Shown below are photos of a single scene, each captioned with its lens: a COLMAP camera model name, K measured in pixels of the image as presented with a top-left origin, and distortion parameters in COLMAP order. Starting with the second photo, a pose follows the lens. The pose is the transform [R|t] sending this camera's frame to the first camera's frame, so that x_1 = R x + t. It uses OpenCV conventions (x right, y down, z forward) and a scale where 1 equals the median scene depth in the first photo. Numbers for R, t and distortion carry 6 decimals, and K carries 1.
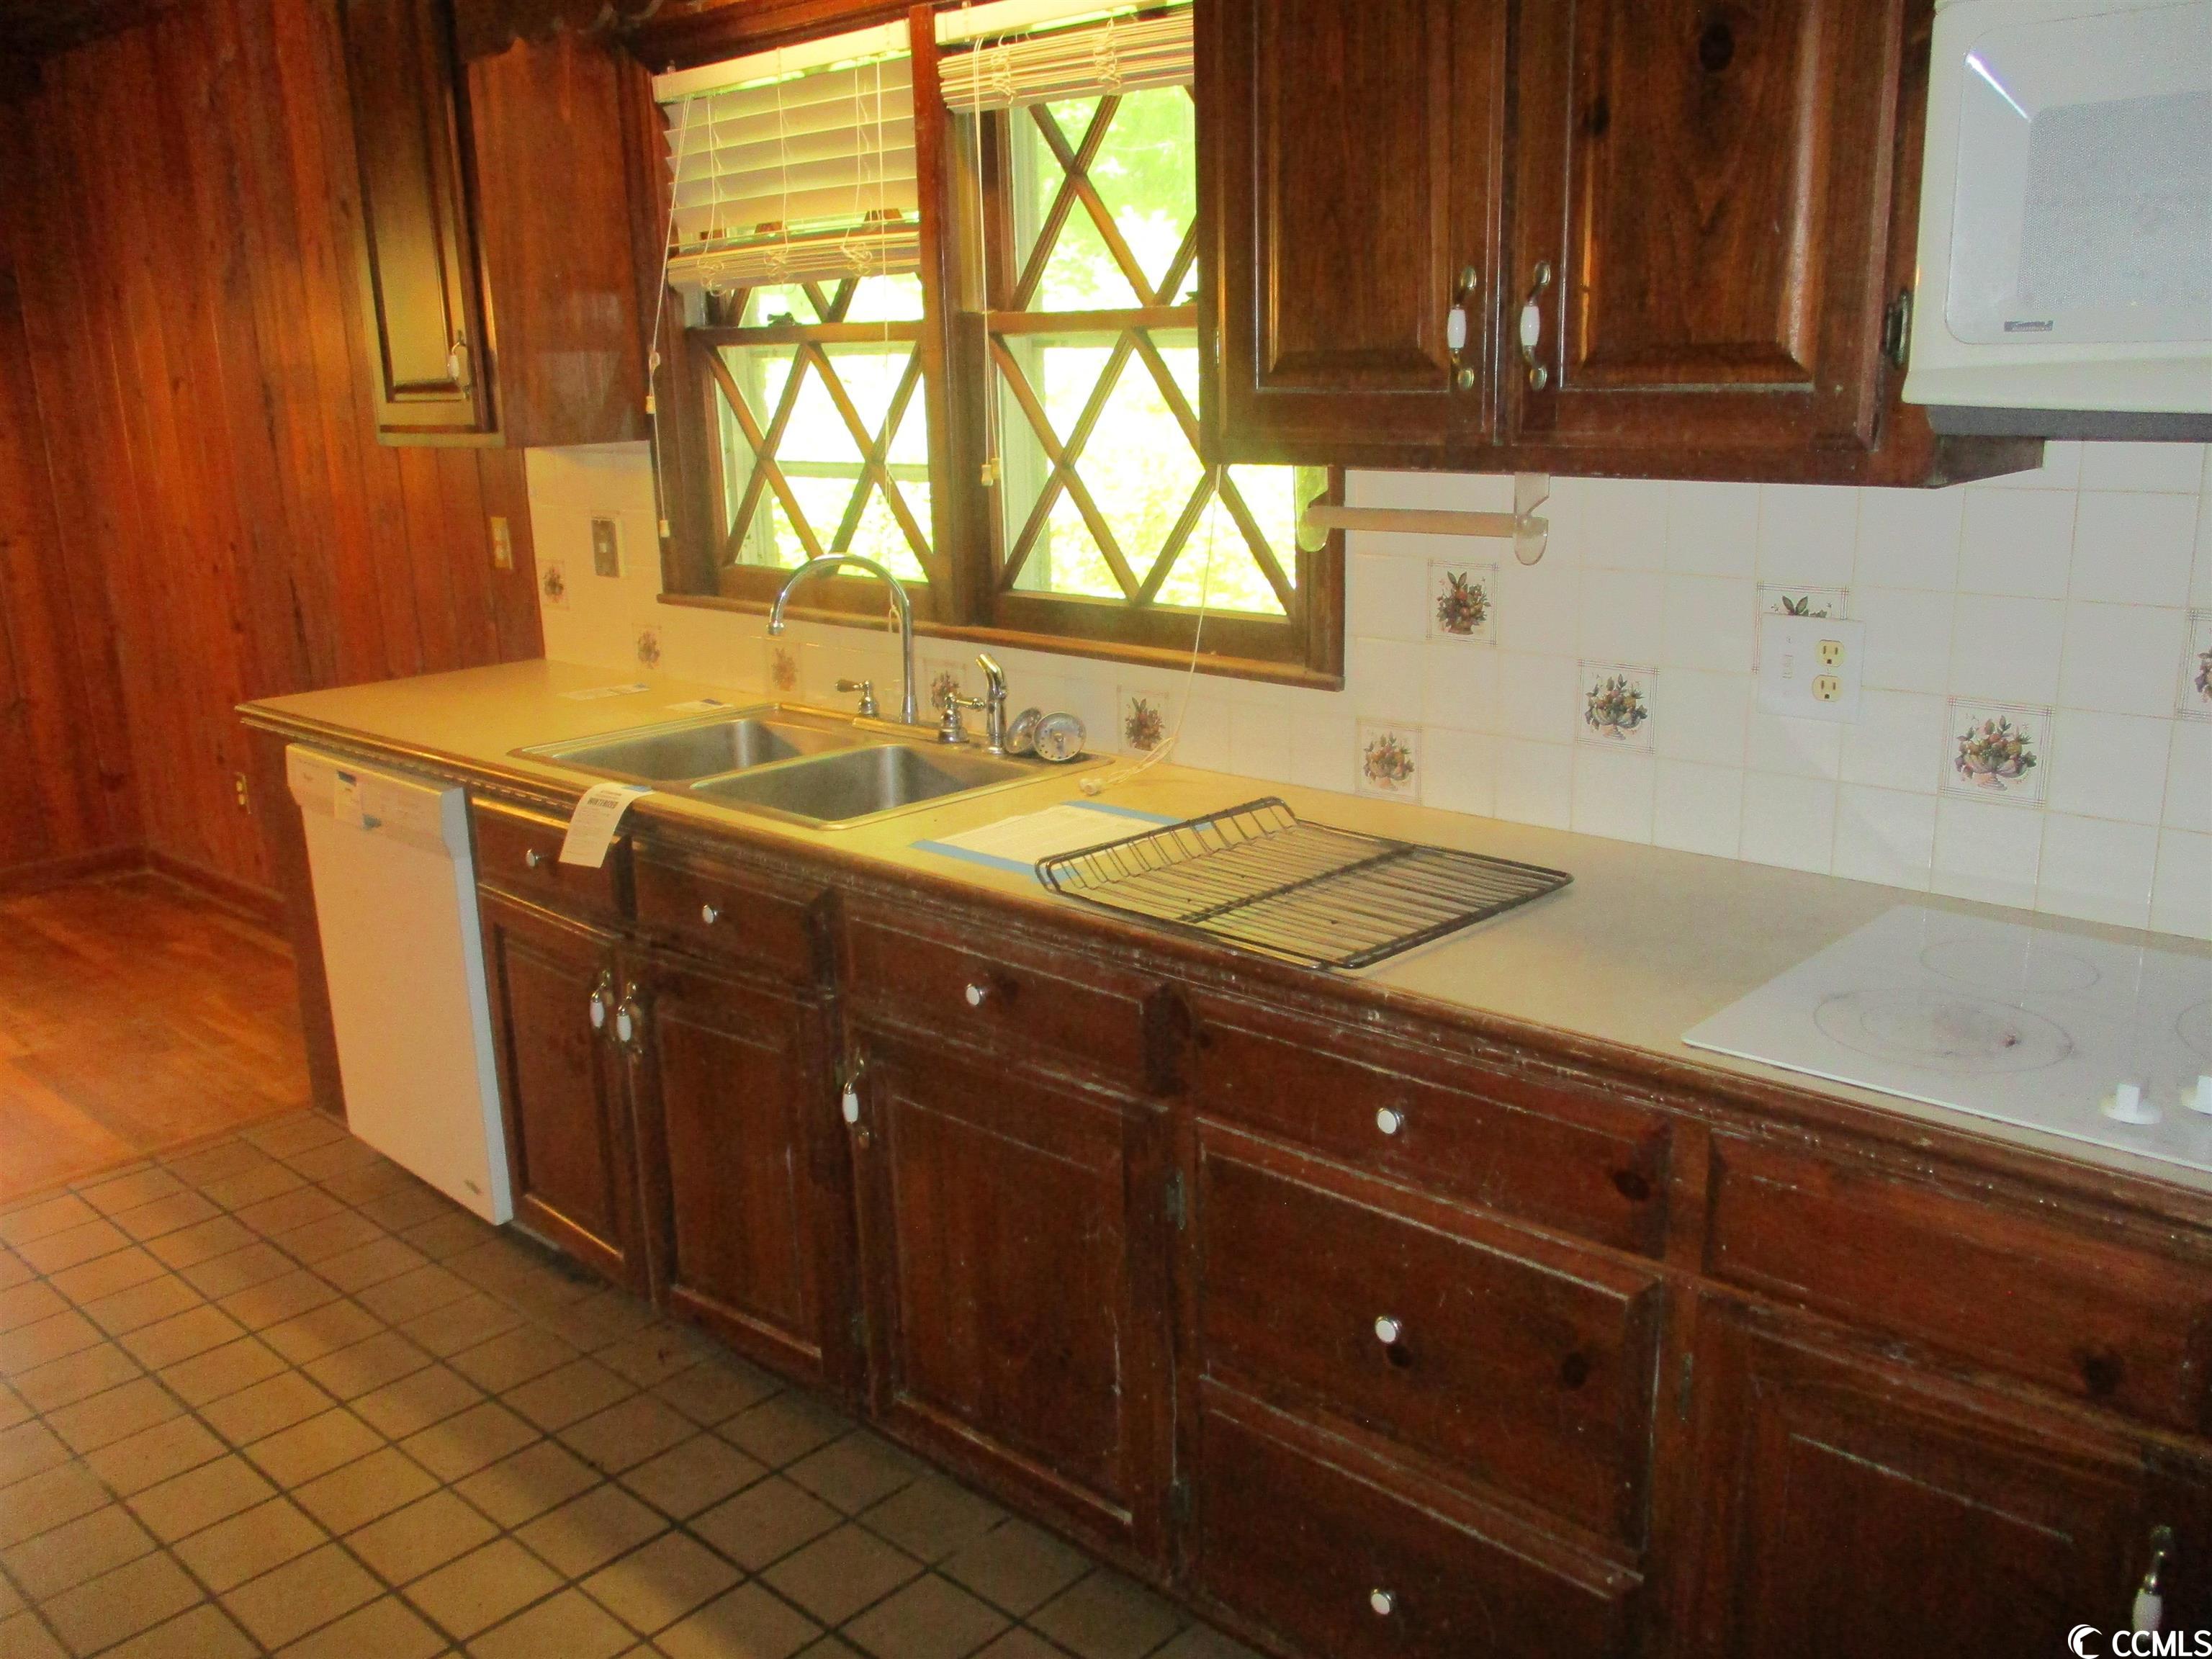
lens RADIAL K [[1854.4, 0, 1011.6], [0, 1854.4, 781.8], [0, 0, 1]] dist [-0.008824, -0.000108]
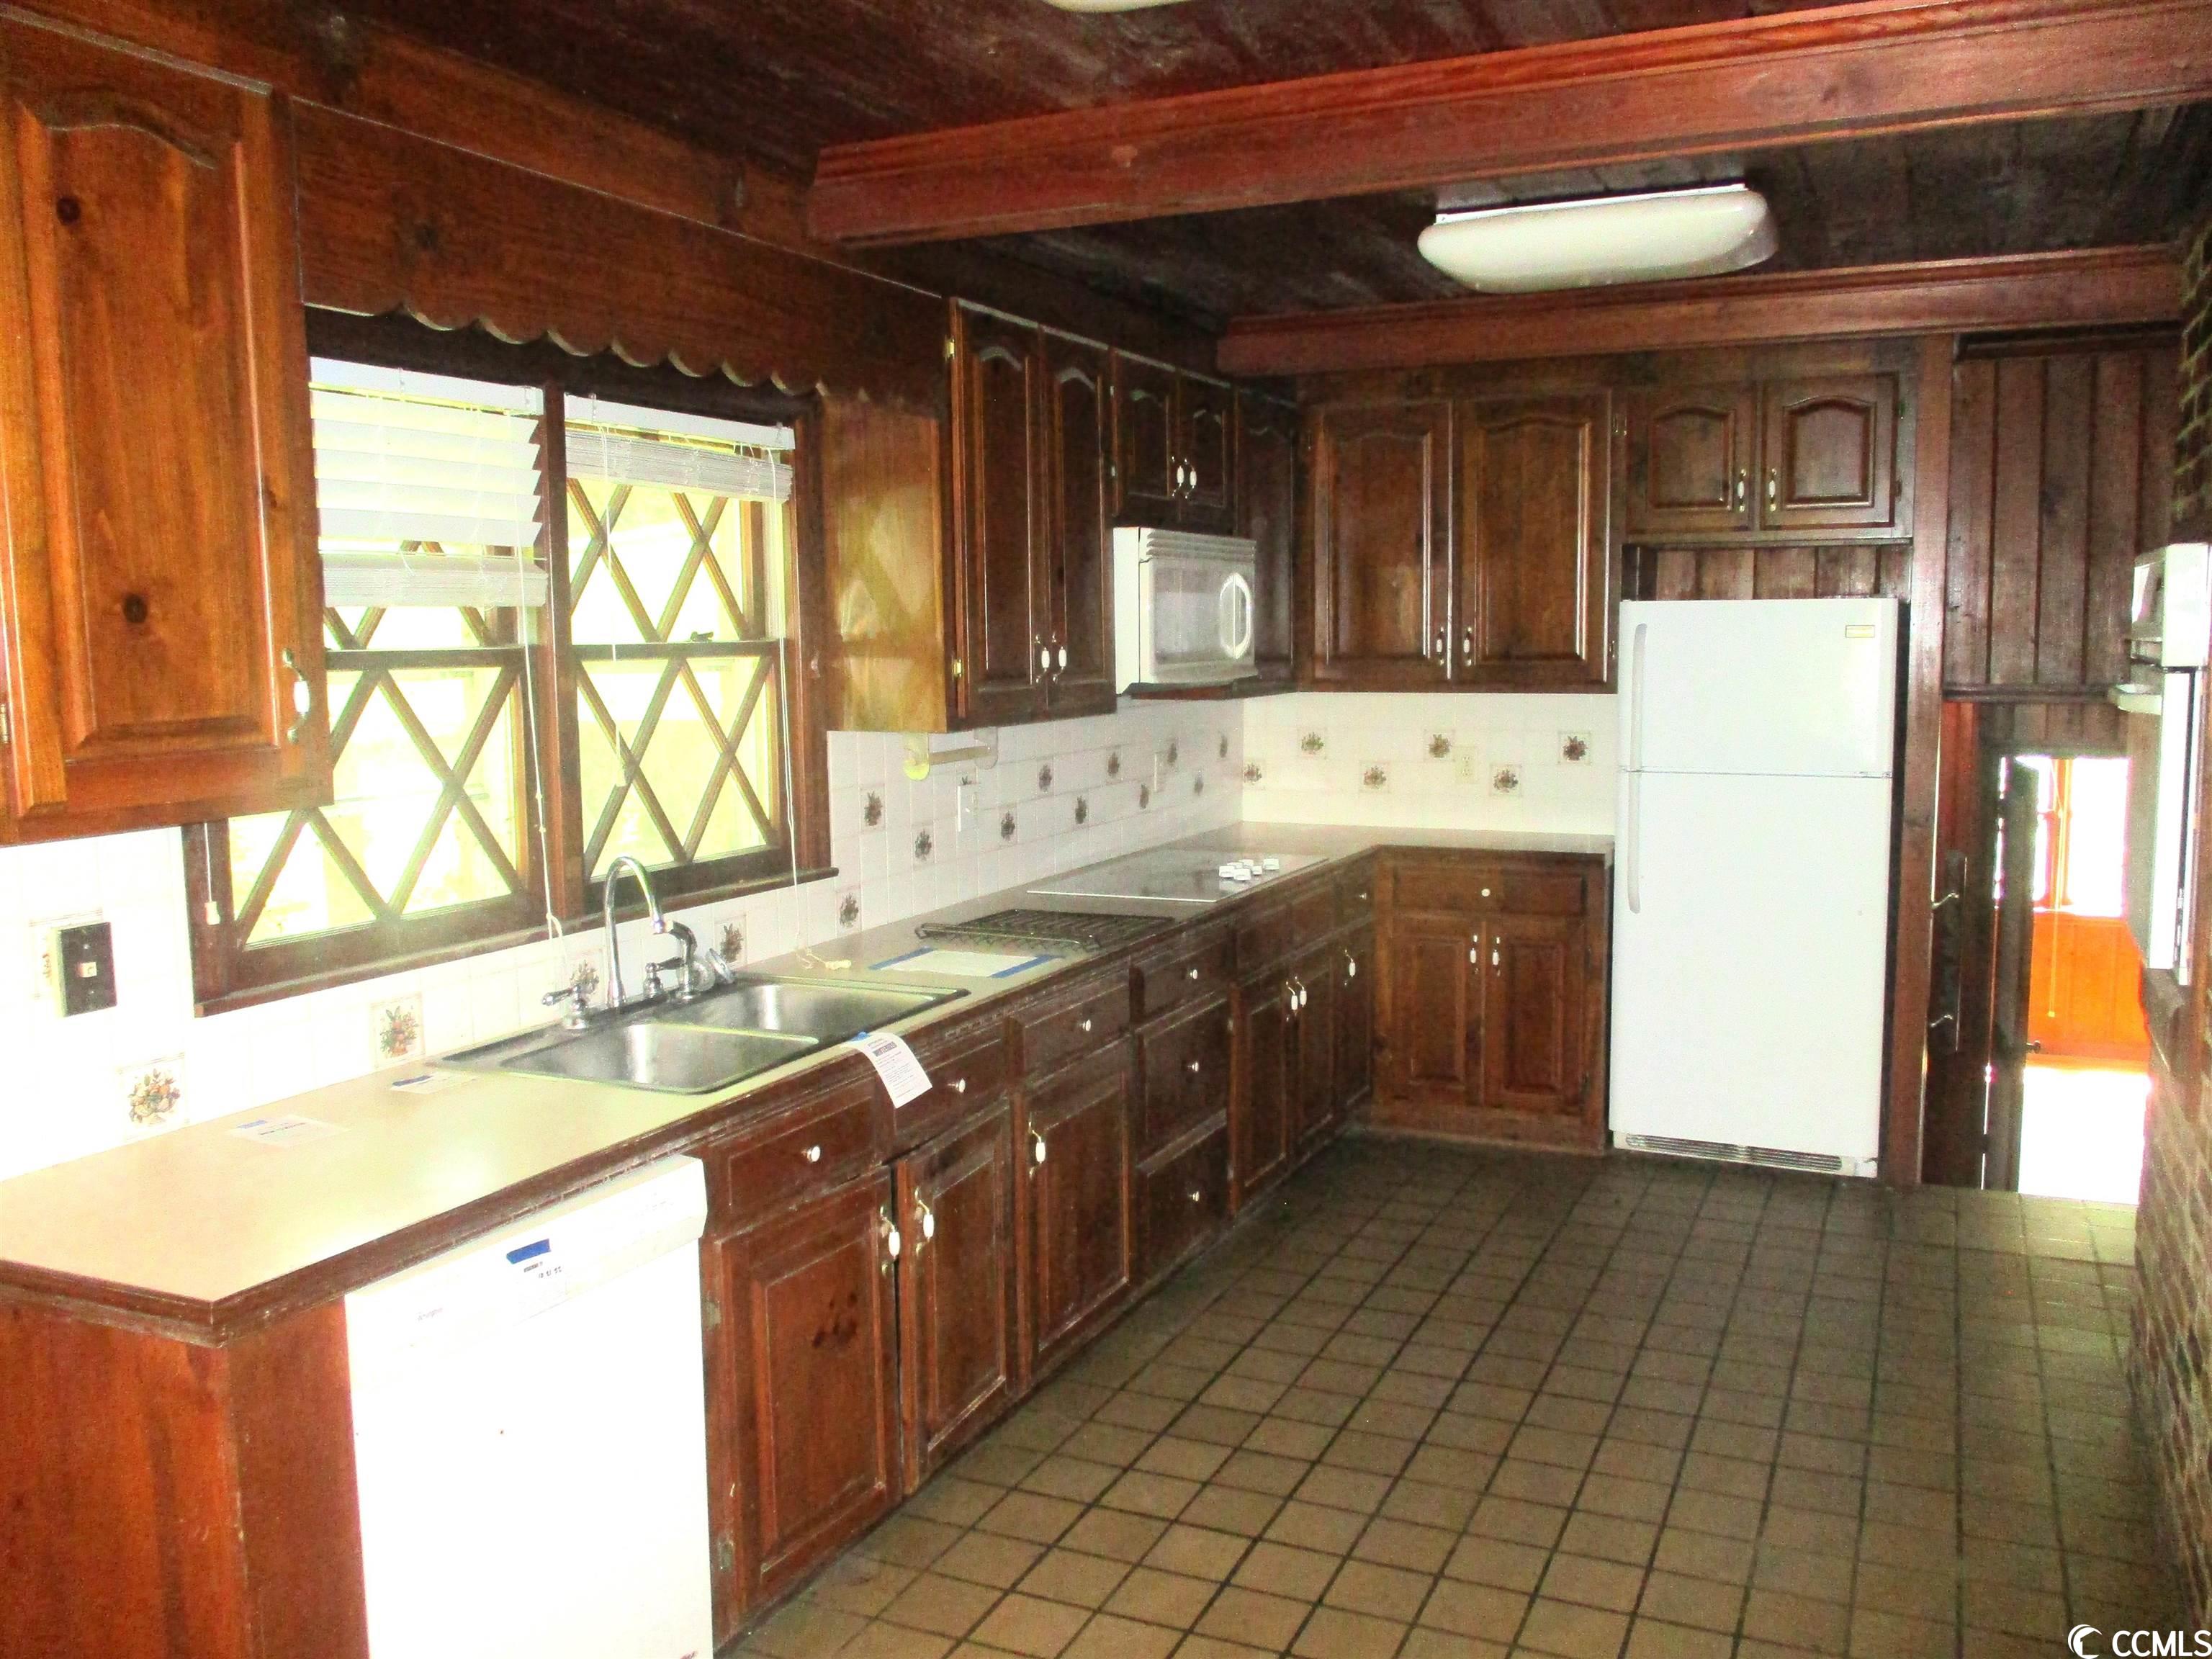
lens RADIAL K [[1853.9, 0, 1106.0], [0, 1853.9, 829.5], [0, 0, 1]] dist [-0.003377, -0.005503]
pose [[-0.333828, -0.058115, 0.940841, -1.136301], [0.250925, 0.956607, 0.148121, -0.213097], [-0.908623, 0.285528, -0.304759, 1.004751]]
